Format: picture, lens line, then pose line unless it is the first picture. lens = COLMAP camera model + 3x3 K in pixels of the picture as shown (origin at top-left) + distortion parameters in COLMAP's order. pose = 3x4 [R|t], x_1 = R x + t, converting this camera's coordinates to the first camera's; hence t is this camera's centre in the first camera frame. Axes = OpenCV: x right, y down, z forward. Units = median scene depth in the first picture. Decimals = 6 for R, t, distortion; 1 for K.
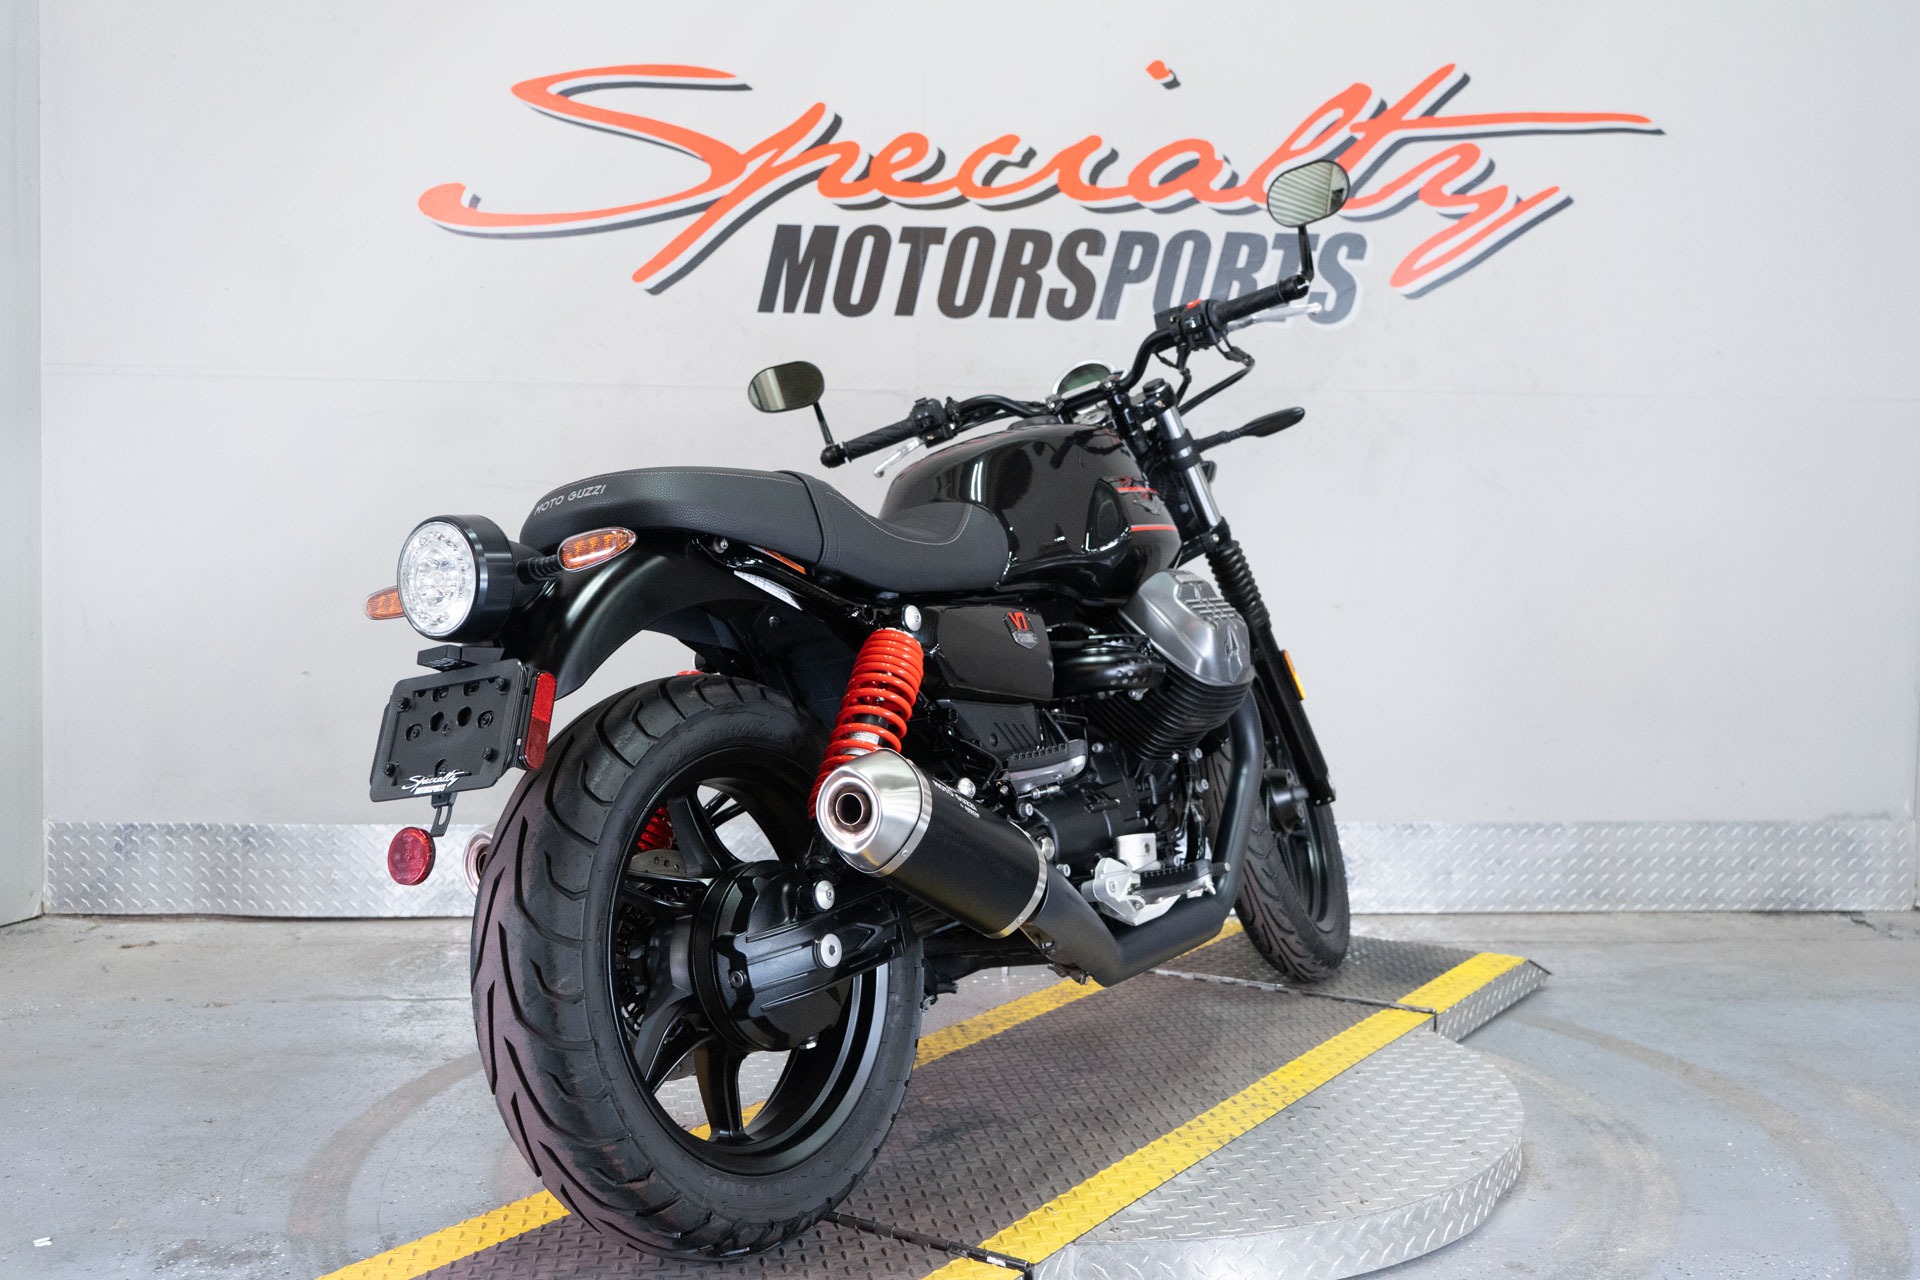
lens RADIAL K [[1899.7, 0, 960.0], [0, 1899.7, 640.0], [0, 0, 1]] dist [0.006493, 0.011153]
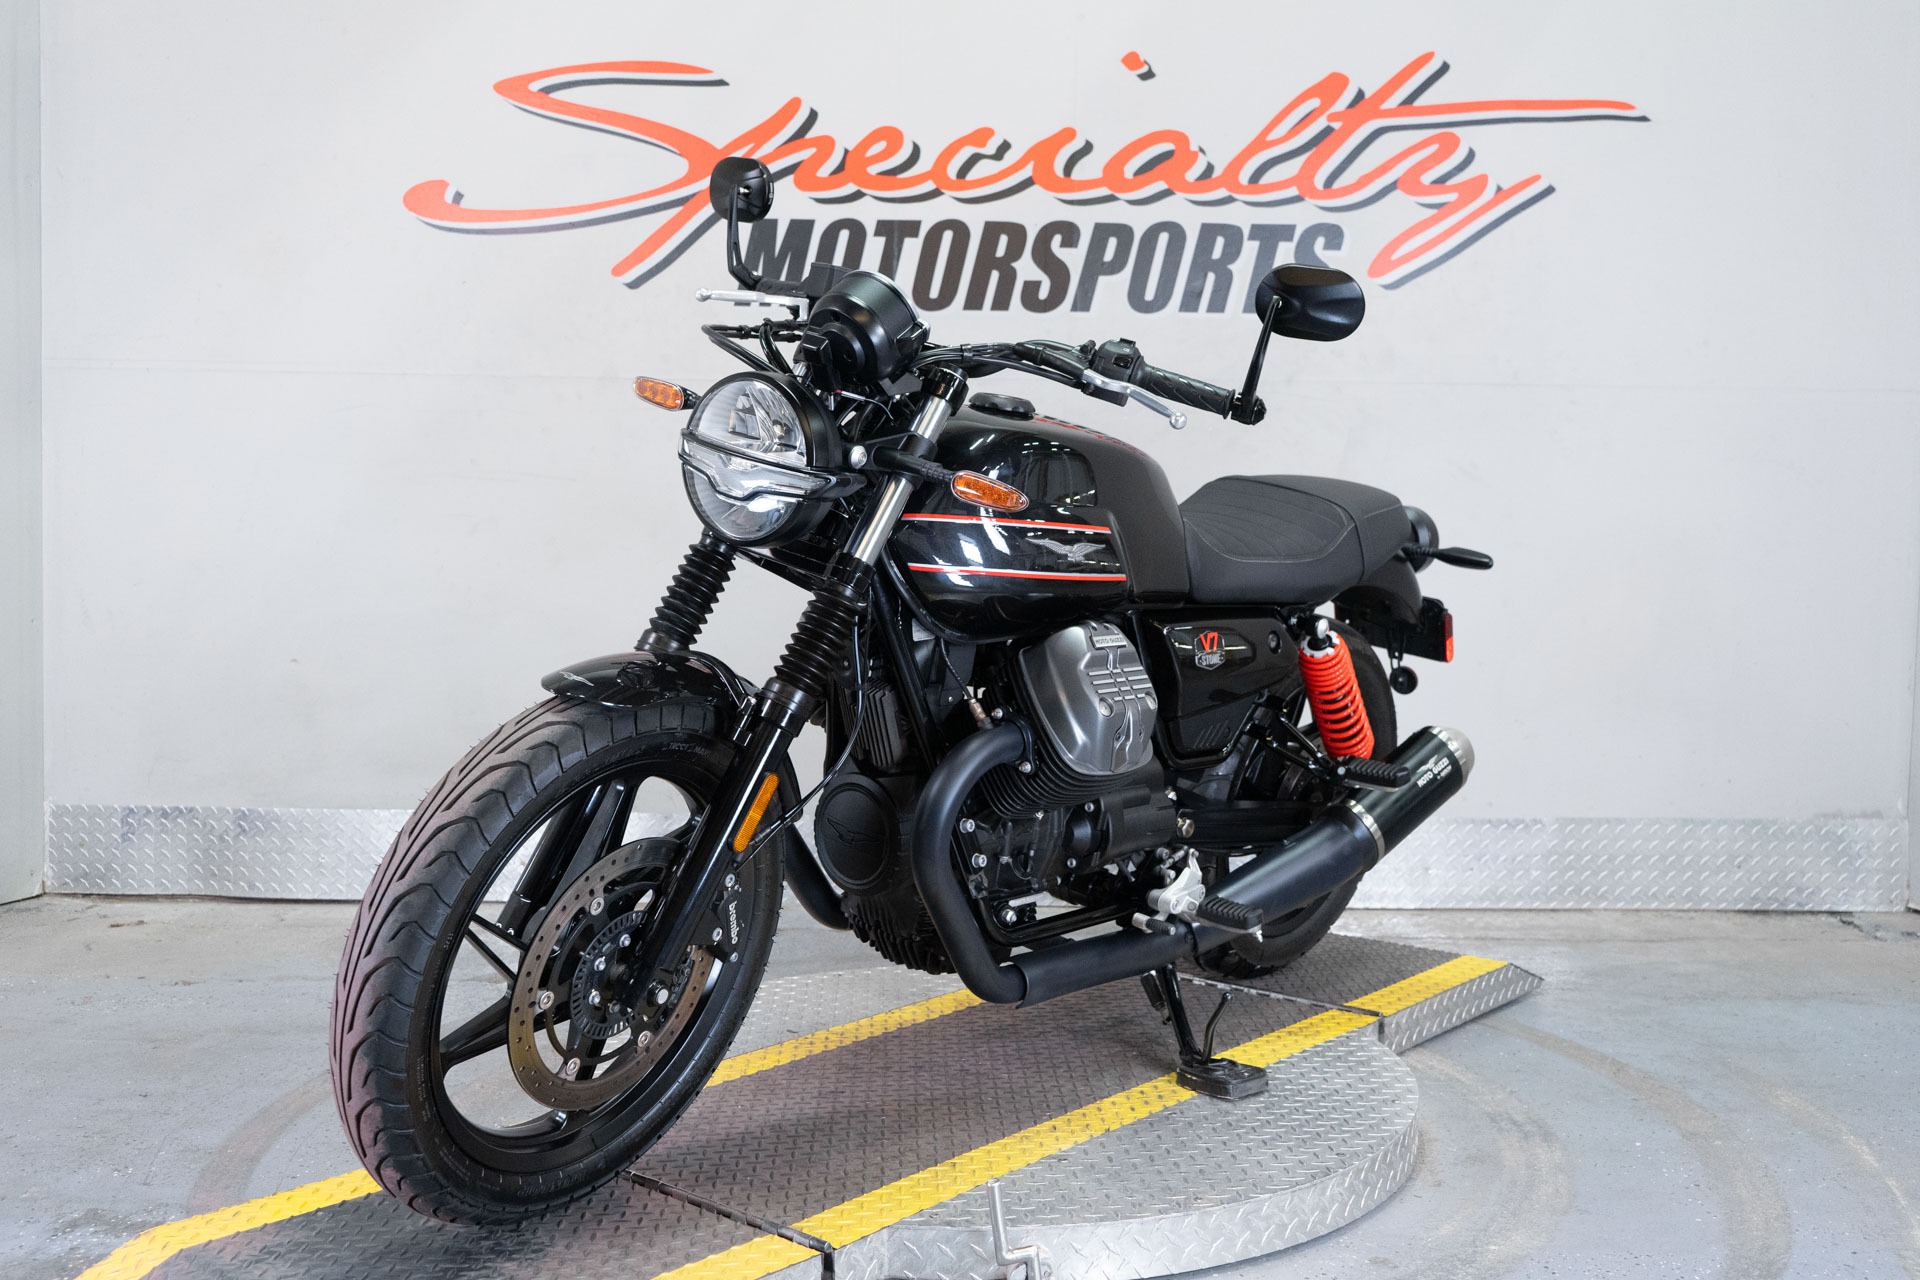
lens RADIAL K [[1899.7, 0, 960.0], [0, 1899.7, 640.0], [0, 0, 1]] dist [0.006493, 0.011153]
pose [[0.998687, 0.004817, -0.051008, 0.065622], [-0.004592, 0.999979, 0.004525, -0.000016], [0.051028, -0.004284, 0.998688, -0.002811]]
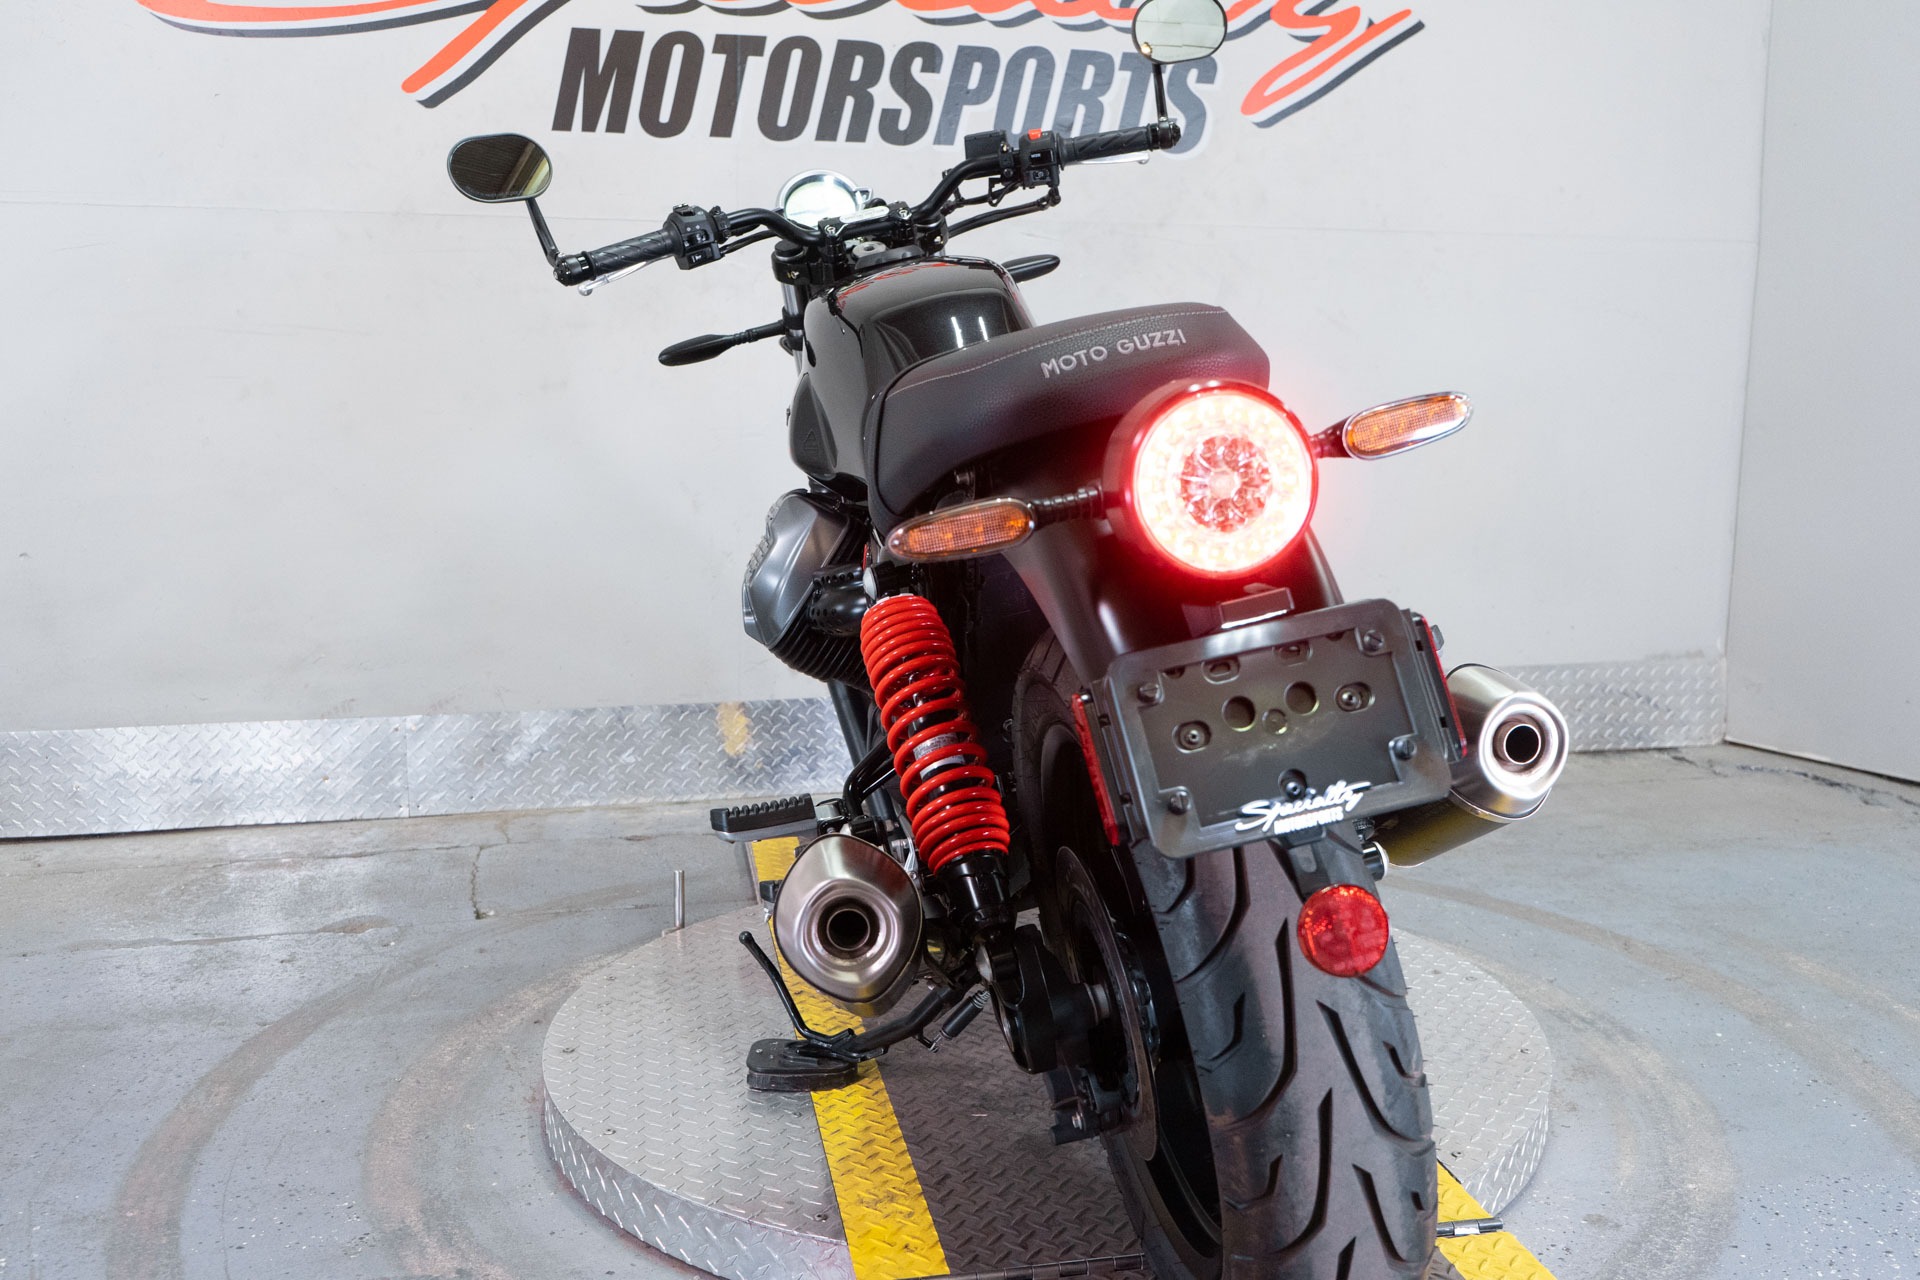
lens RADIAL K [[1772.3, 0, 960.0], [0, 1772.3, 640.0], [0, 0, 1]] dist [-0.007285, 0.024877]
pose [[0.983565, -0.034216, 0.177281, -0.074524], [0.017313, 0.995228, 0.096032, -0.013668], [-0.179721, -0.091384, 0.979464, 0.144609]]
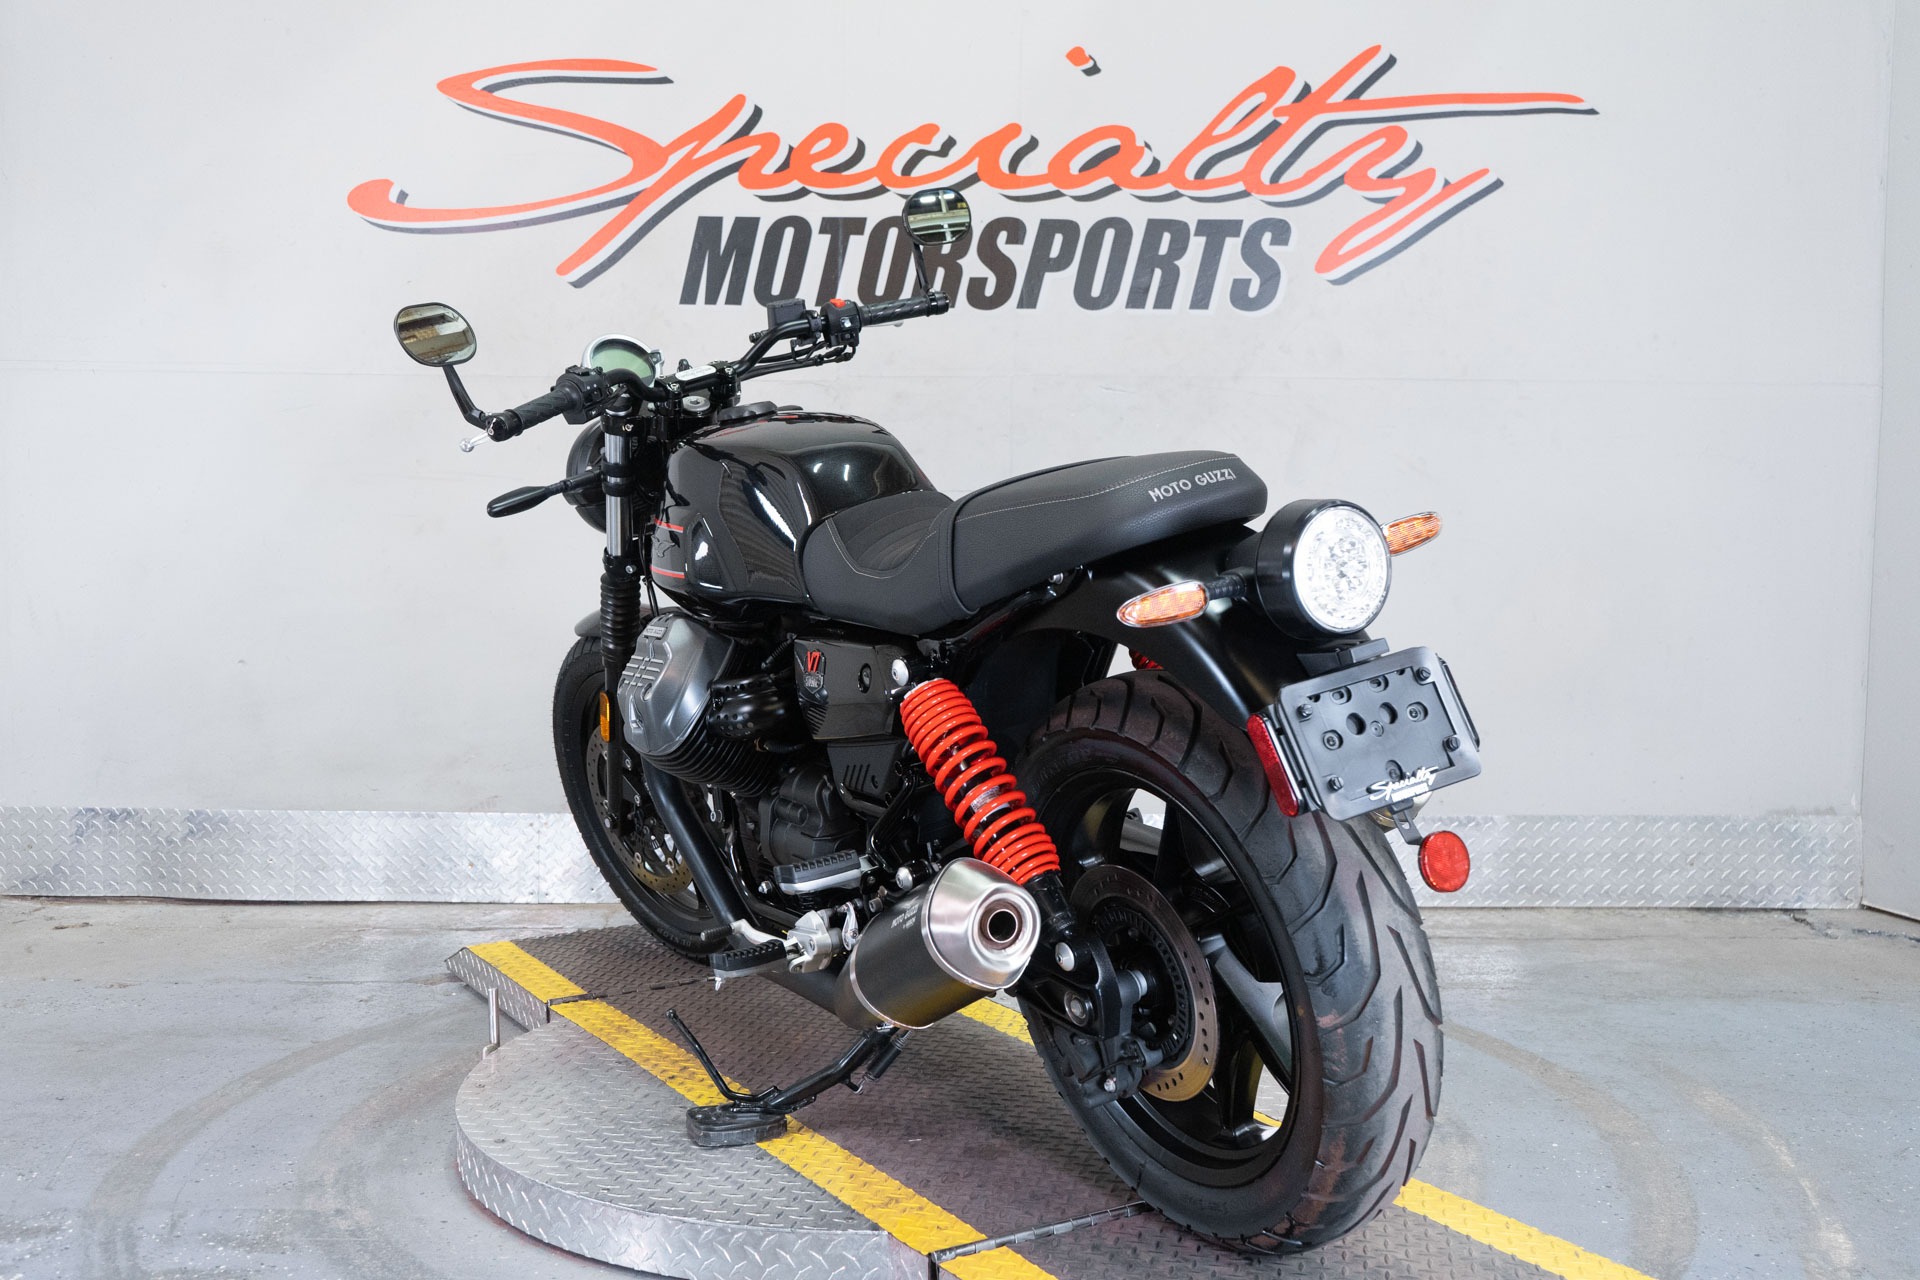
lens RADIAL K [[1899.7, 0, 960.0], [0, 1899.7, 640.0], [0, 0, 1]] dist [0.006493, 0.011153]
pose [[0.998365, 0.001335, -0.057142, 0.099447], [-0.001011, 0.999983, 0.005711, -0.000547], [0.057148, -0.005644, 0.998350, 0.003187]]
